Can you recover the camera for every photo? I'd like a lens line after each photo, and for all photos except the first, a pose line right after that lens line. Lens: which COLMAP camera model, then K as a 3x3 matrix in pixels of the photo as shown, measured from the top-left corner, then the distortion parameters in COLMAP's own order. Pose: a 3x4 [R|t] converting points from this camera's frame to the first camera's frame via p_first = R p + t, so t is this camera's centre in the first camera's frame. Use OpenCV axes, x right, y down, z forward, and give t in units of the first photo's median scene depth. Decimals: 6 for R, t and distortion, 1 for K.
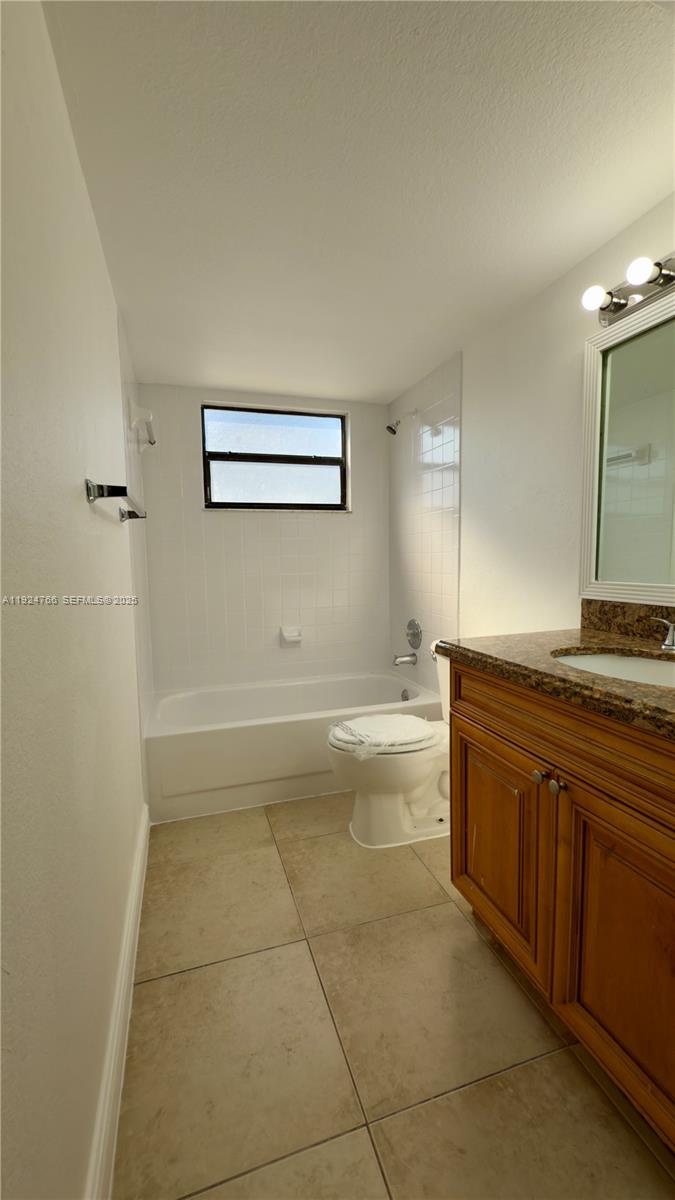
lens RADIAL K [[482.9, 0, 338.2], [0, 482.9, 600.4], [0, 0, 1]] dist [0.003519, 0.001058]
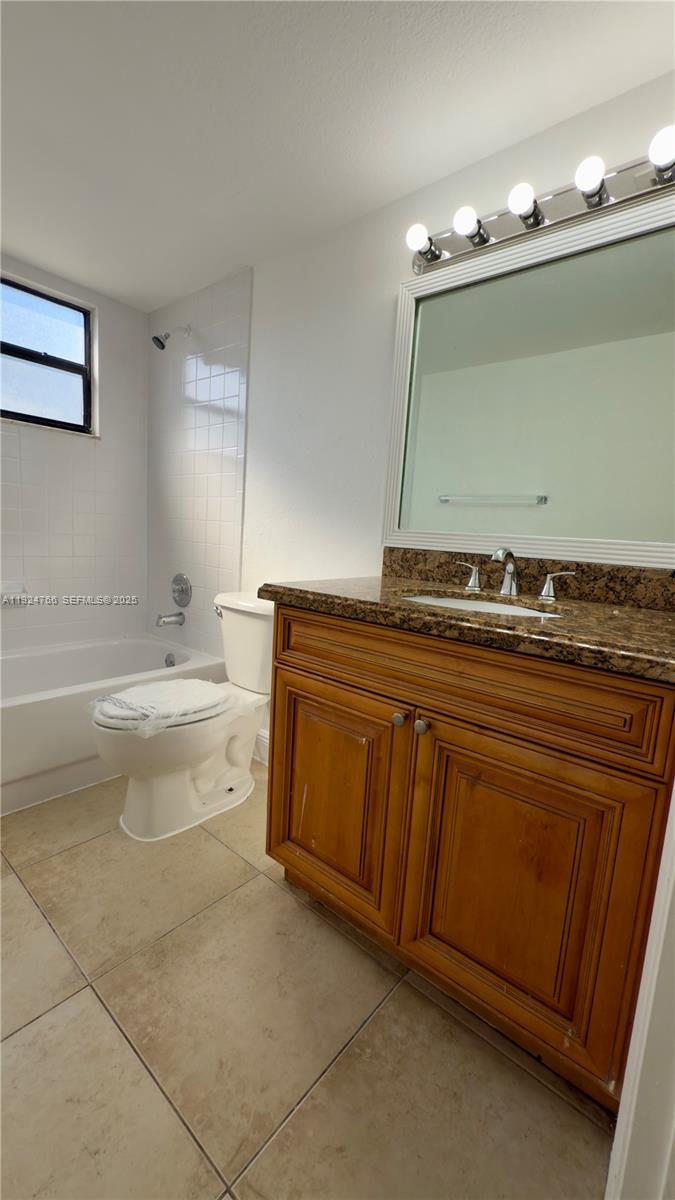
lens RADIAL K [[482.9, 0, 336.5], [0, 482.9, 599.6], [0, 0, 1]] dist [0.003519, 0.001058]
pose [[0.847267, -0.006141, 0.531133, -0.135427], [-0.026368, 0.998214, 0.053603, 0.061922], [-0.530513, -0.059421, 0.845591, 0.206302]]
